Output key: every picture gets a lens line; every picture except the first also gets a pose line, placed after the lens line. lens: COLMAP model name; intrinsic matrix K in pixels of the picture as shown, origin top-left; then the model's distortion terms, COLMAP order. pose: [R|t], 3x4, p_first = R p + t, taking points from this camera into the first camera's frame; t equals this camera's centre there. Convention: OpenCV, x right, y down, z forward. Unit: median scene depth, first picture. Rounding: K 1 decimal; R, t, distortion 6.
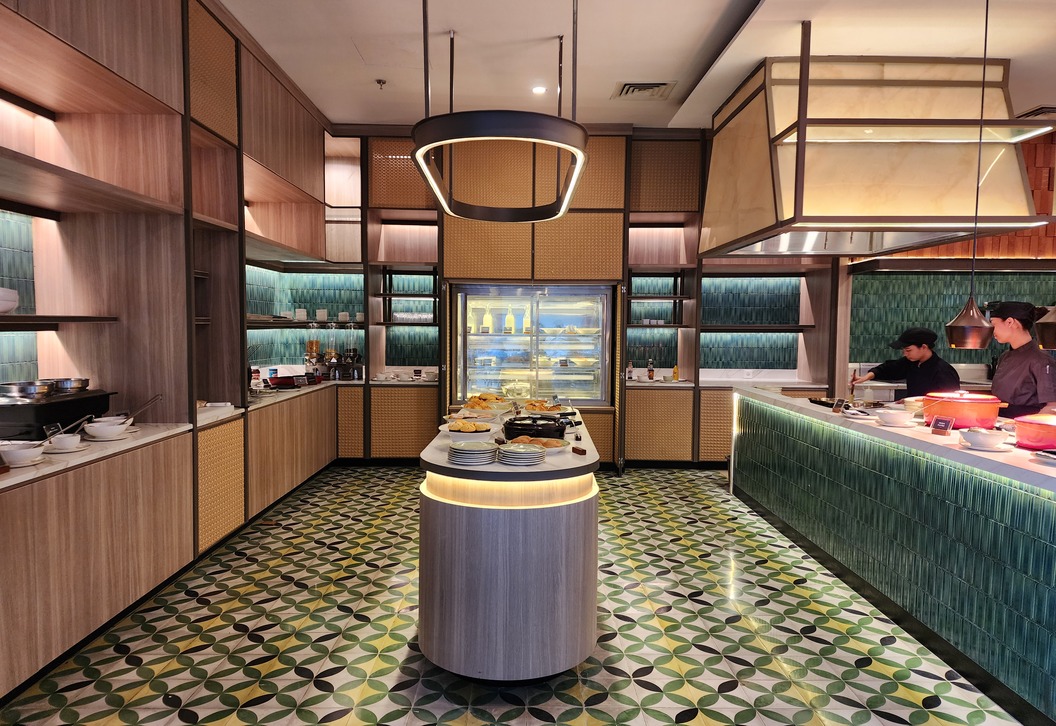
lens RADIAL K [[706.6, 0, 528.6], [0, 706.6, 372.3], [0, 0, 1]] dist [0.031756, -0.005497]
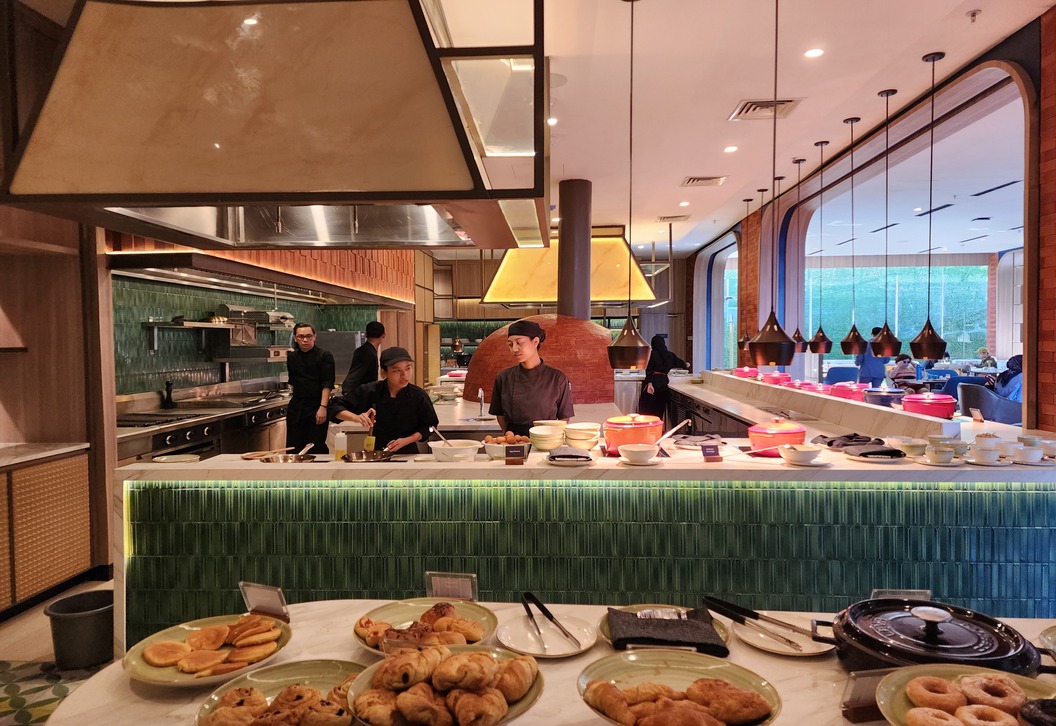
lens RADIAL K [[700.1, 0, 528.0], [0, 700.1, 363.0], [0, 0, 1]] dist [0.040086, -0.000456]
pose [[0.067771, -0.035257, 0.997078, -0.171385], [0.073843, 0.996812, 0.030228, -0.042089], [-0.994964, 0.071578, 0.070159, 0.570438]]
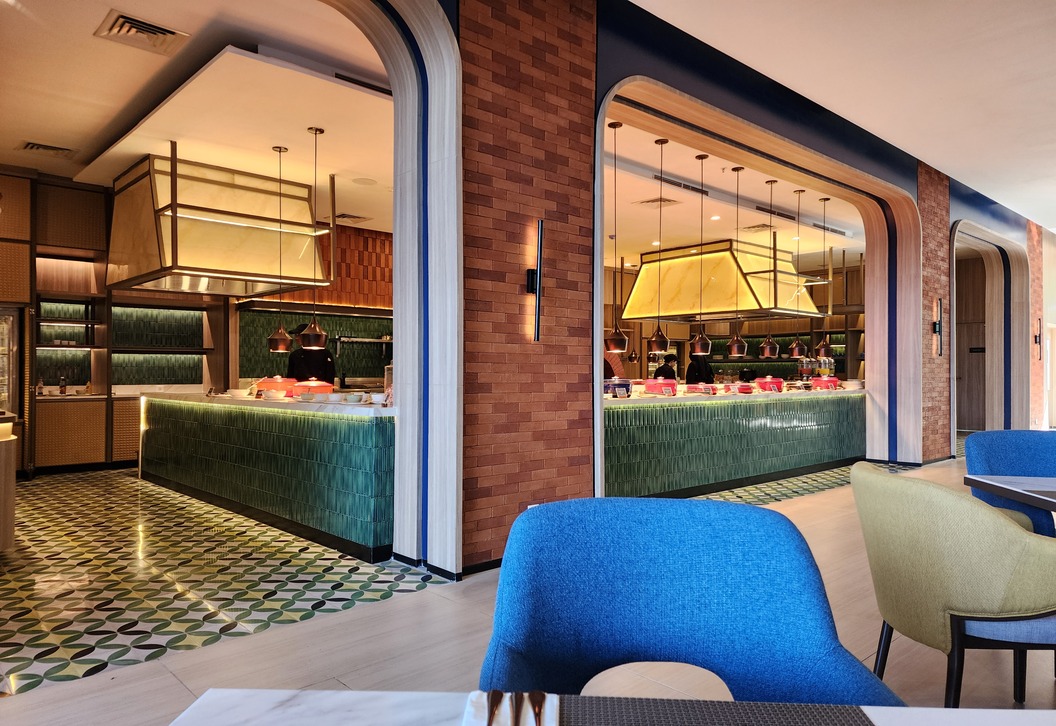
lens RADIAL K [[706.6, 0, 528.6], [0, 706.6, 372.3], [0, 0, 1]] dist [0.031756, -0.005497]
pose [[0.737850, -0.004930, 0.674947, -0.050466], [0.045438, 0.998068, -0.042382, 0.061204], [-0.673433, 0.061940, 0.736648, -0.353975]]
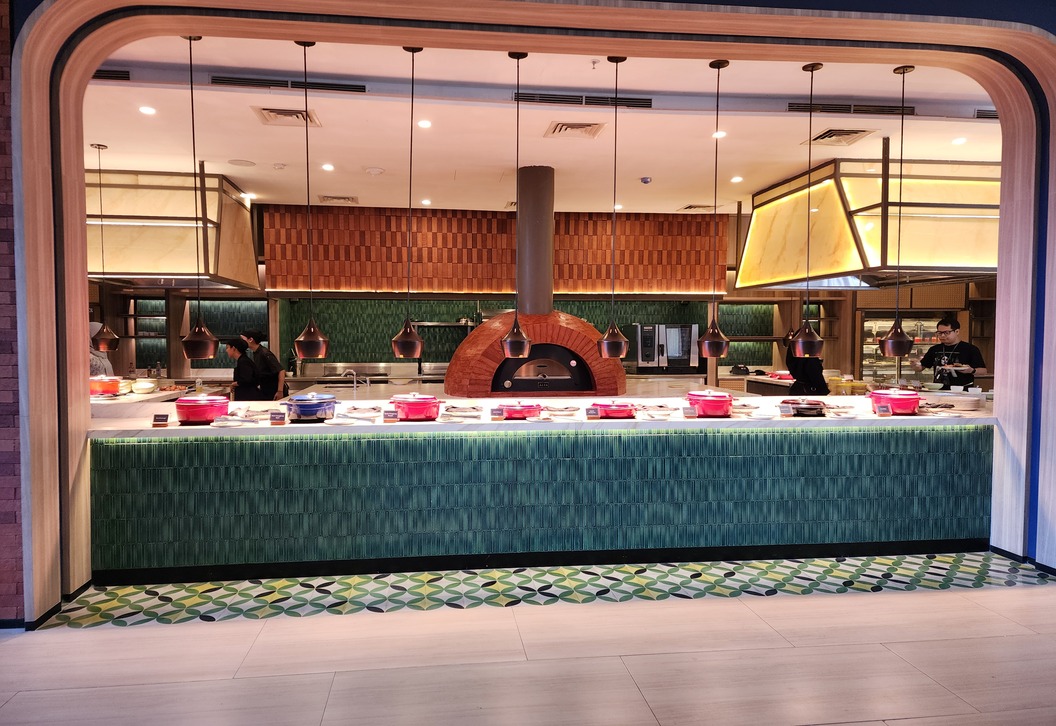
lens RADIAL K [[745.9, 0, 528.0], [0, 745.9, 363.0], [0, 0, 1]] dist [0.102210, -0.000515]
pose [[0.994868, -0.008446, 0.100829, 0.780401], [0.010916, 0.999653, -0.023976, 0.026339], [-0.100592, 0.024954, 0.994615, -0.513586]]
